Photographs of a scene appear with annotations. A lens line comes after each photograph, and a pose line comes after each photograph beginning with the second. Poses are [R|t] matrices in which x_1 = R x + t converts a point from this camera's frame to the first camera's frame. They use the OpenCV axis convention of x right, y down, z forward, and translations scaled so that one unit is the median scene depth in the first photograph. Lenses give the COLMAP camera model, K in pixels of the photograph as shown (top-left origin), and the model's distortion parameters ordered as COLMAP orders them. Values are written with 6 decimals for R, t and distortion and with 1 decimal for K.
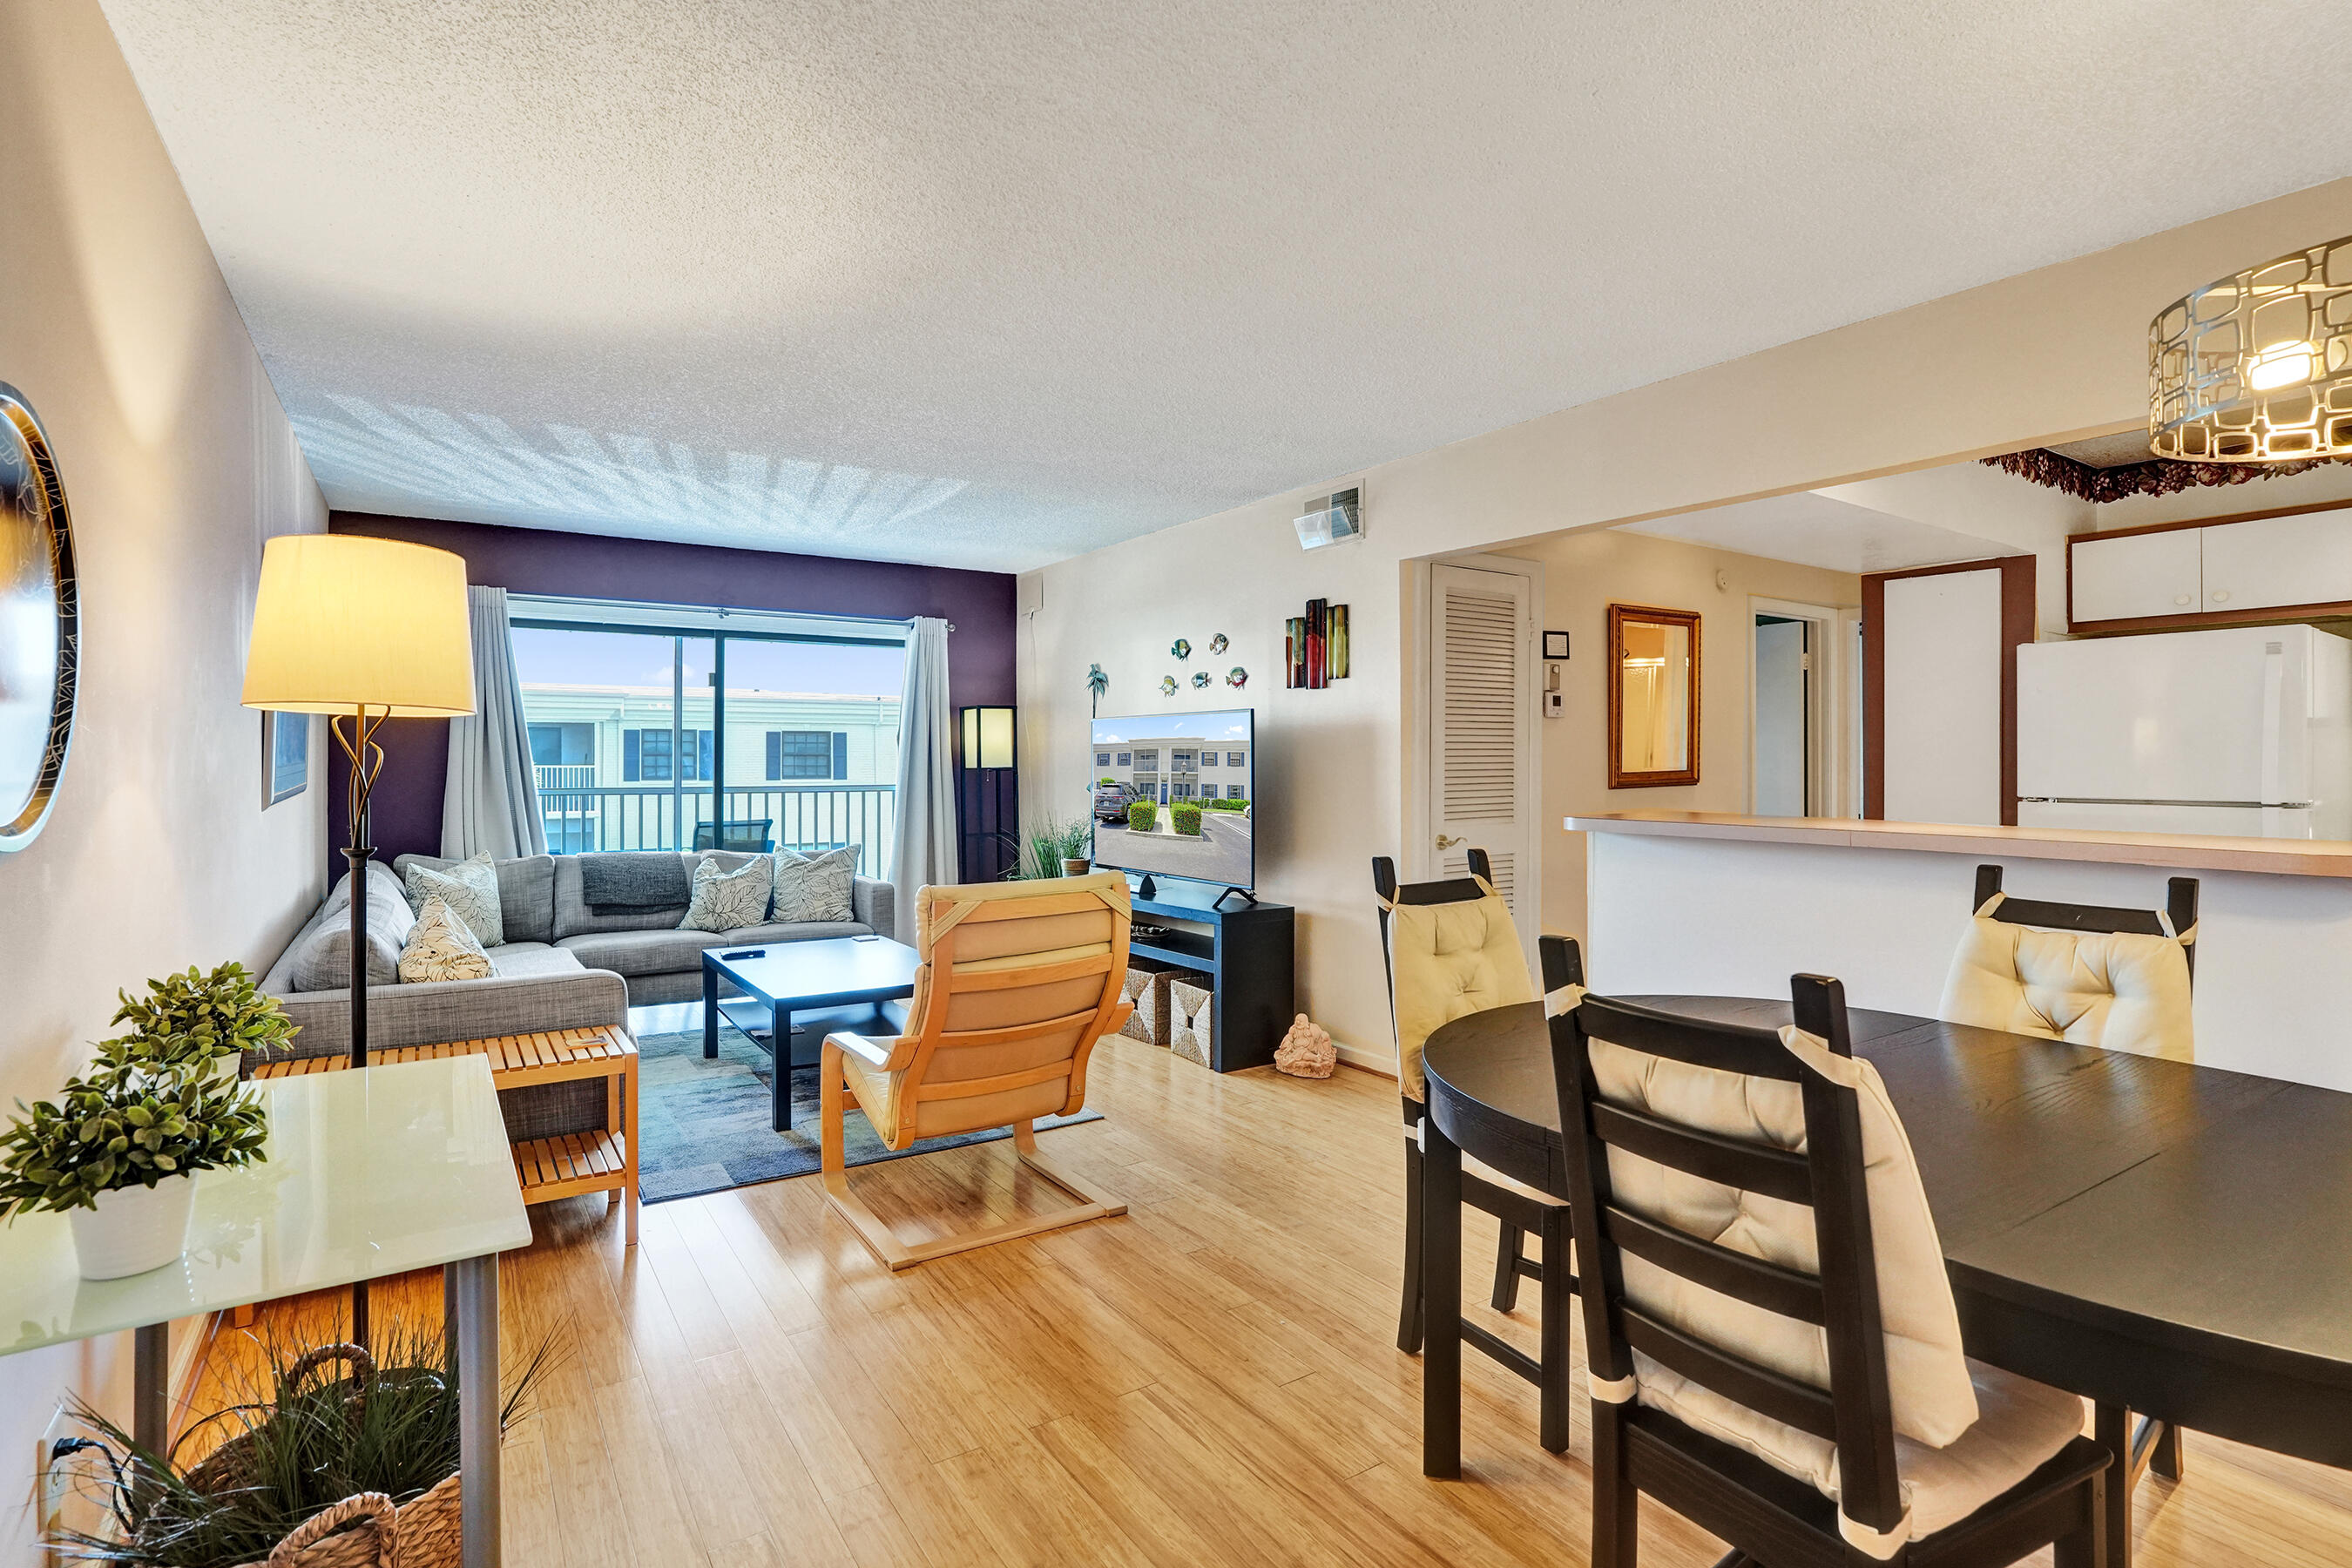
lens RADIAL K [[1125.8, 0, 1172.5], [0, 1125.8, 752.8], [0, 0, 1]] dist [-0.051269, 0.027371]
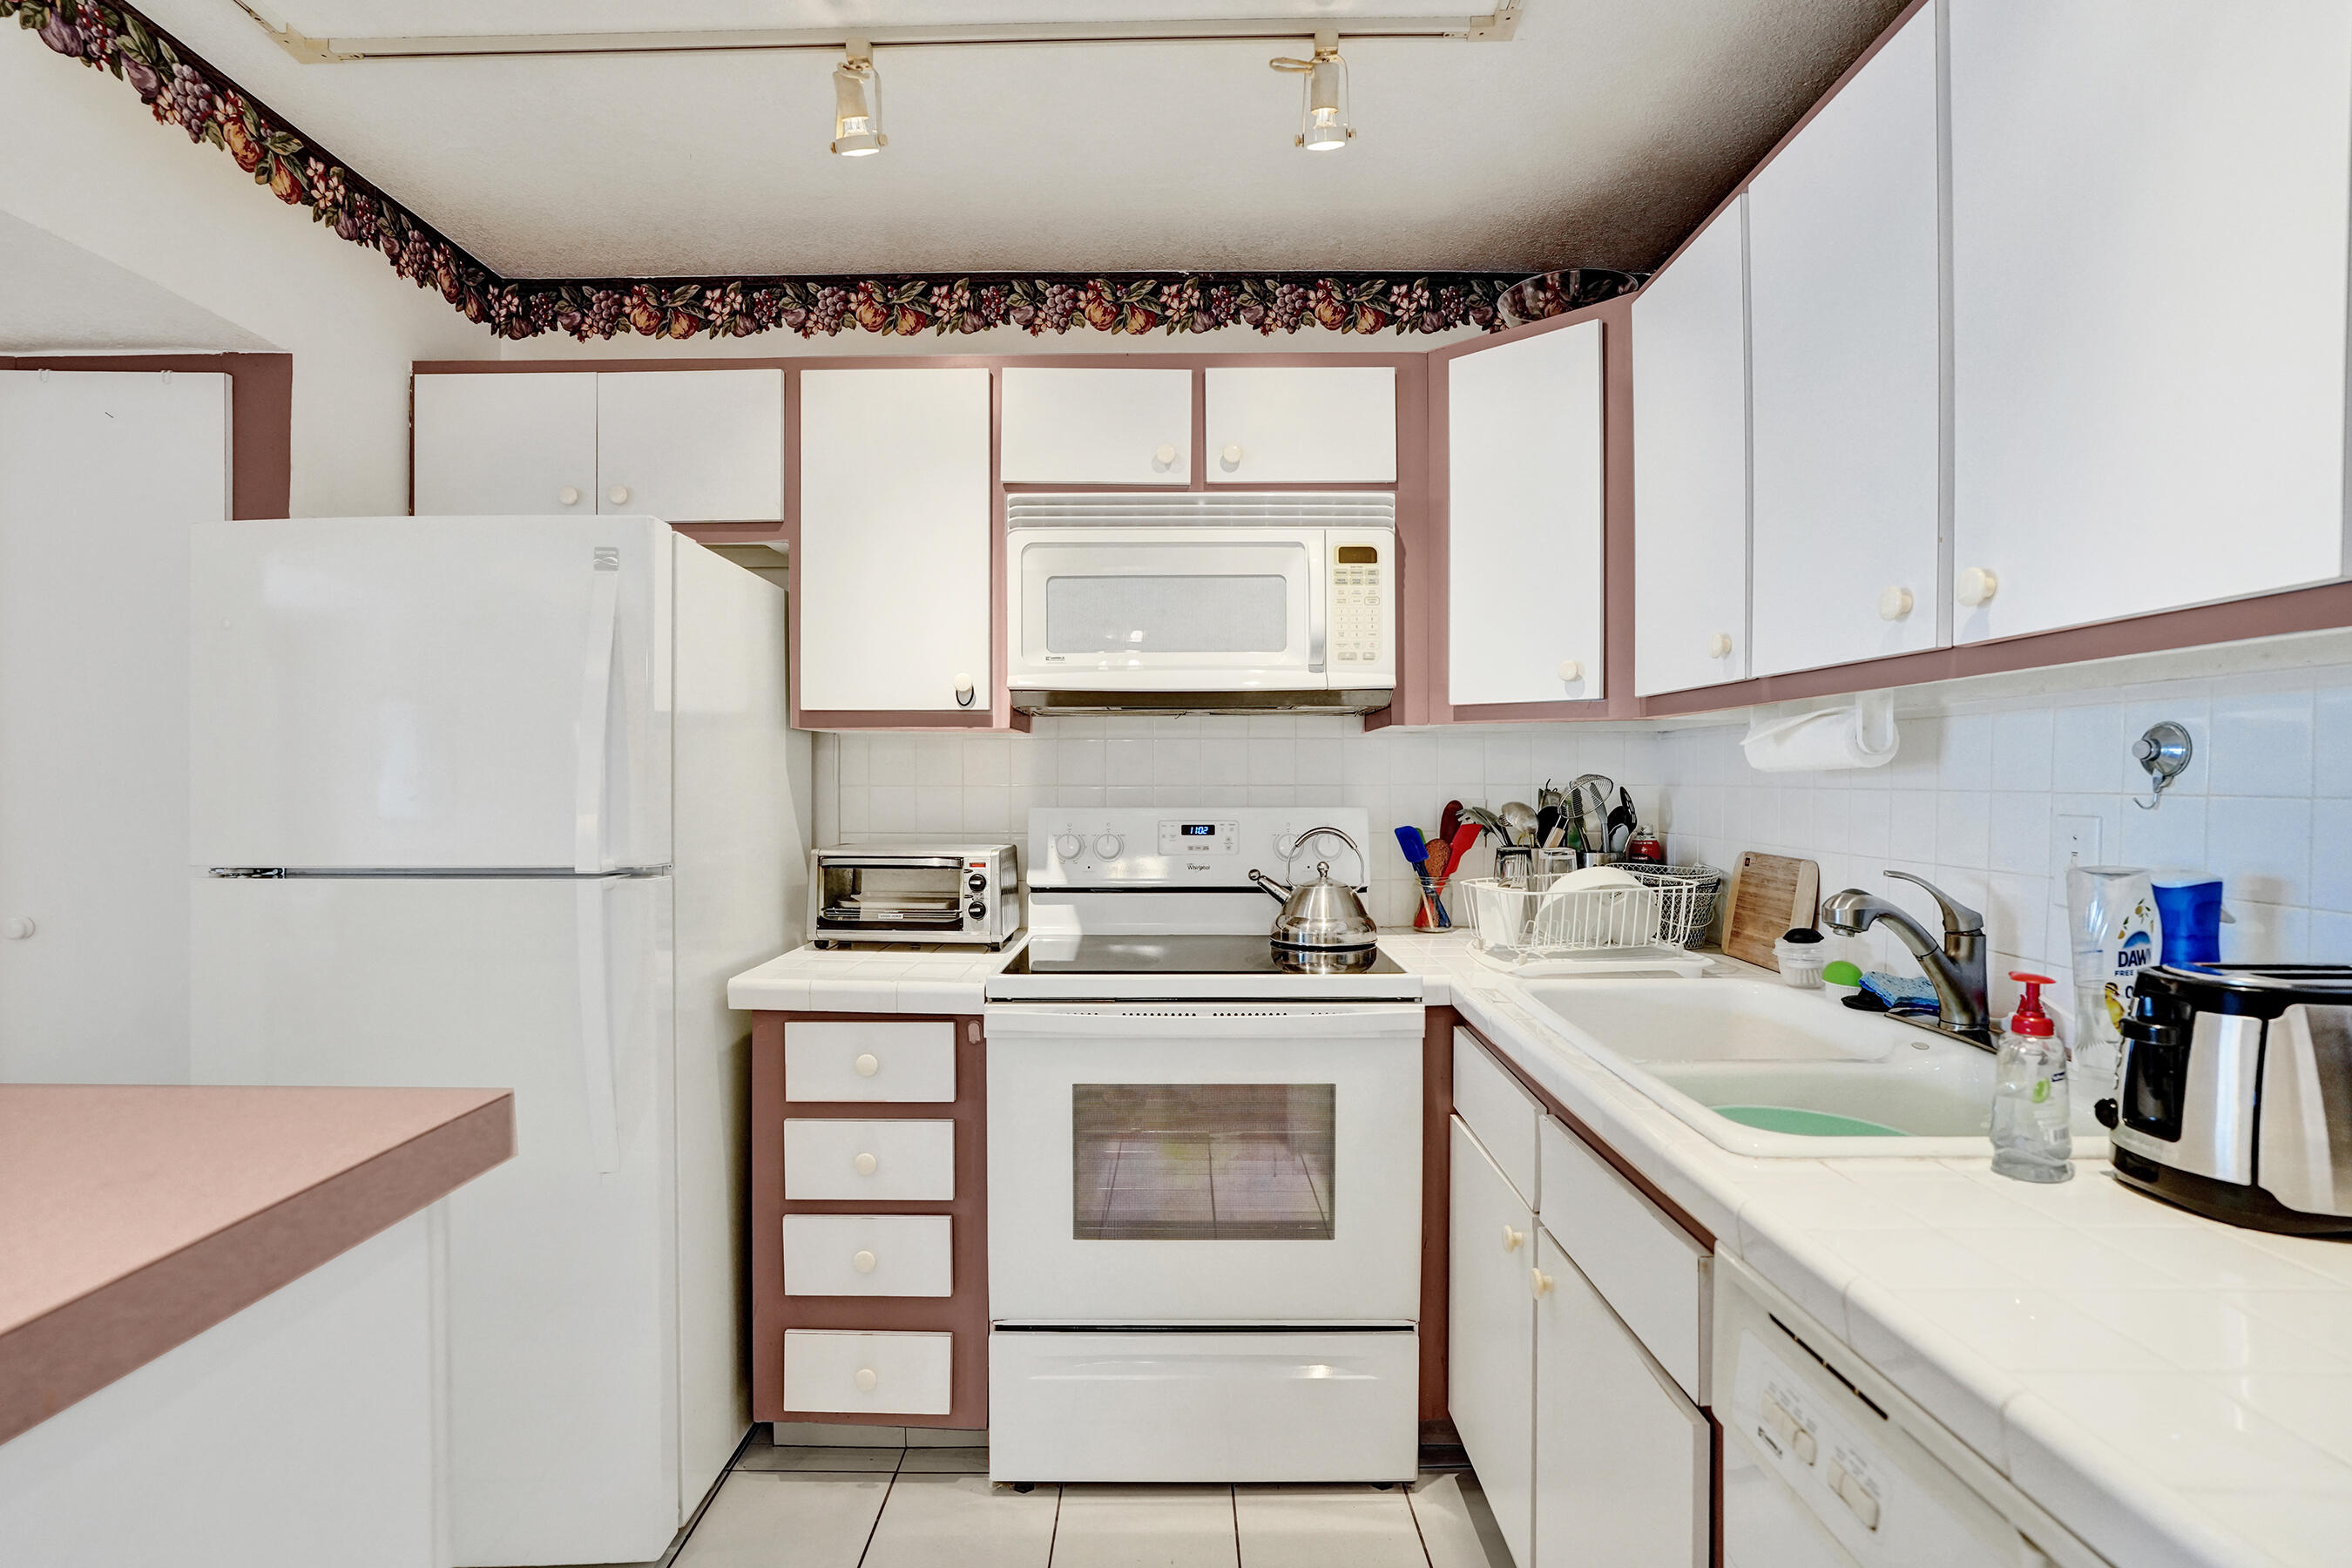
lens RADIAL K [[1133.4, 0, 1176.0], [0, 1133.4, 784.0], [0, 0, 1]] dist [-0.048790, 0.023208]
pose [[0.556170, -0.001805, 0.831067, 0.479526], [-0.001476, 0.999994, 0.003160, 0.003594], [-0.831067, -0.002984, 0.556164, 0.331555]]
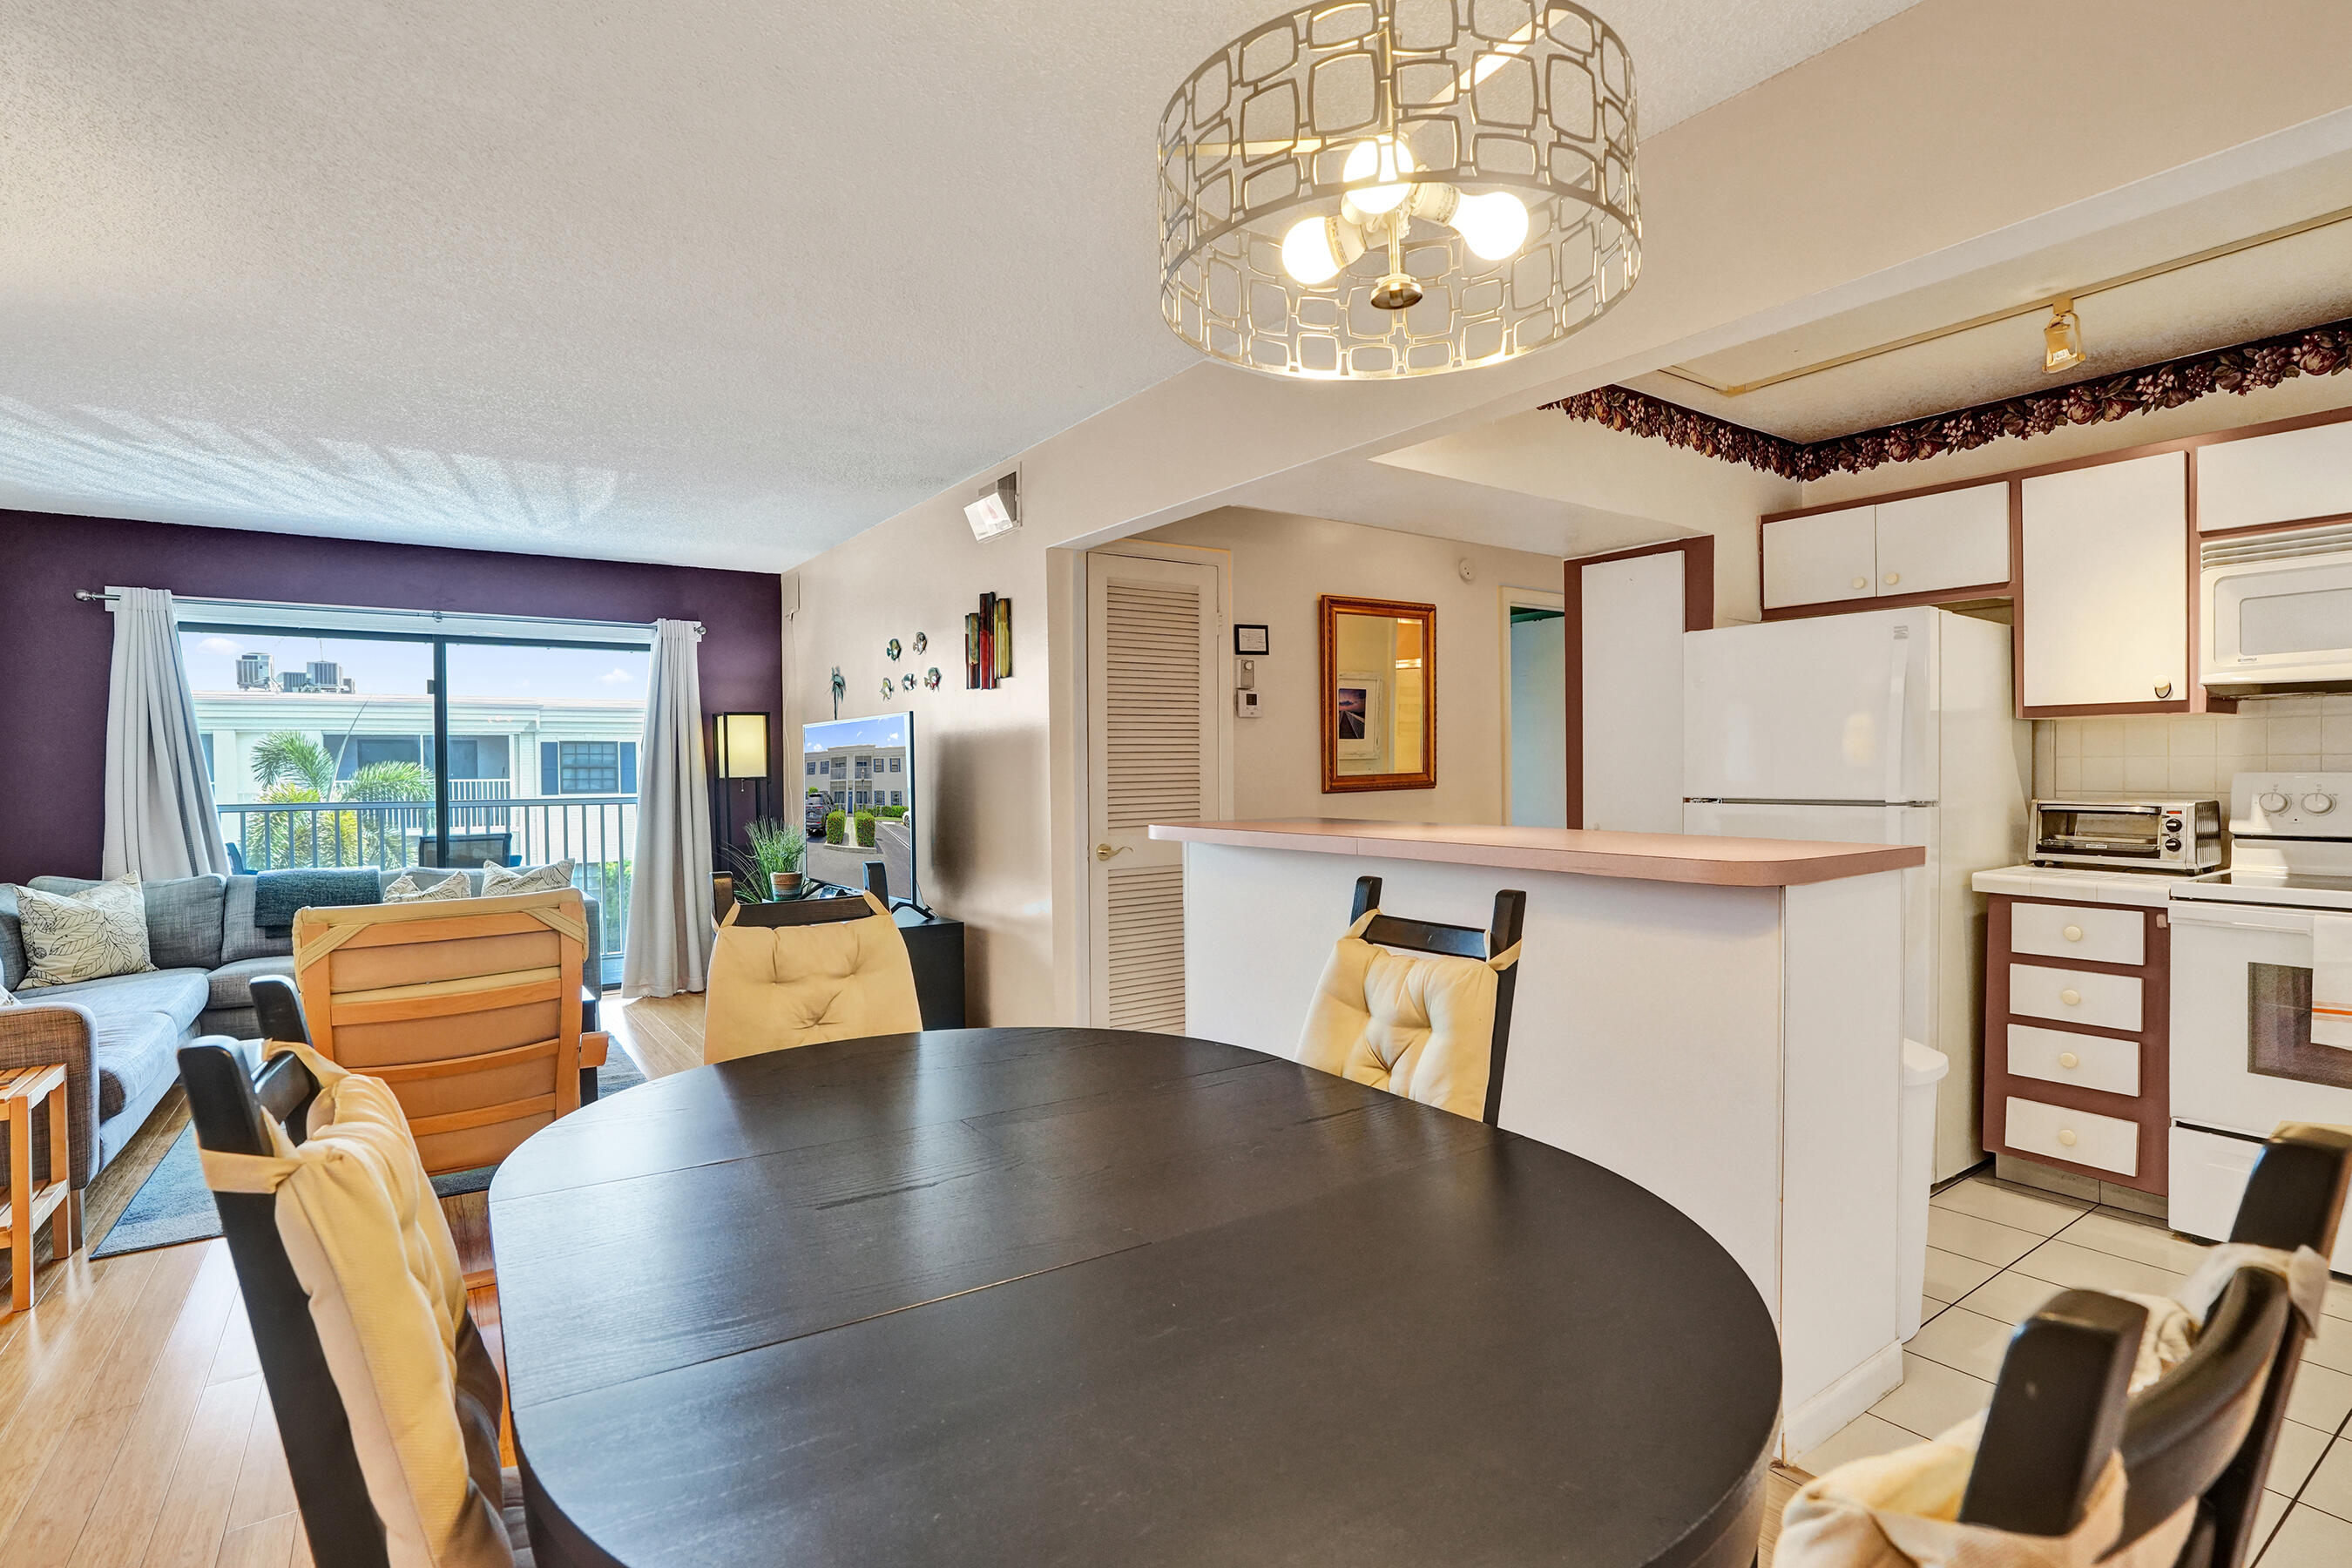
lens RADIAL K [[1133.4, 0, 1176.0], [0, 1133.4, 784.0], [0, 0, 1]] dist [-0.048790, 0.023208]
pose [[0.999770, -0.009652, 0.019164, 0.251339], [0.009268, 0.999756, 0.020031, 0.004457], [-0.019353, -0.019849, 0.999616, 0.052881]]
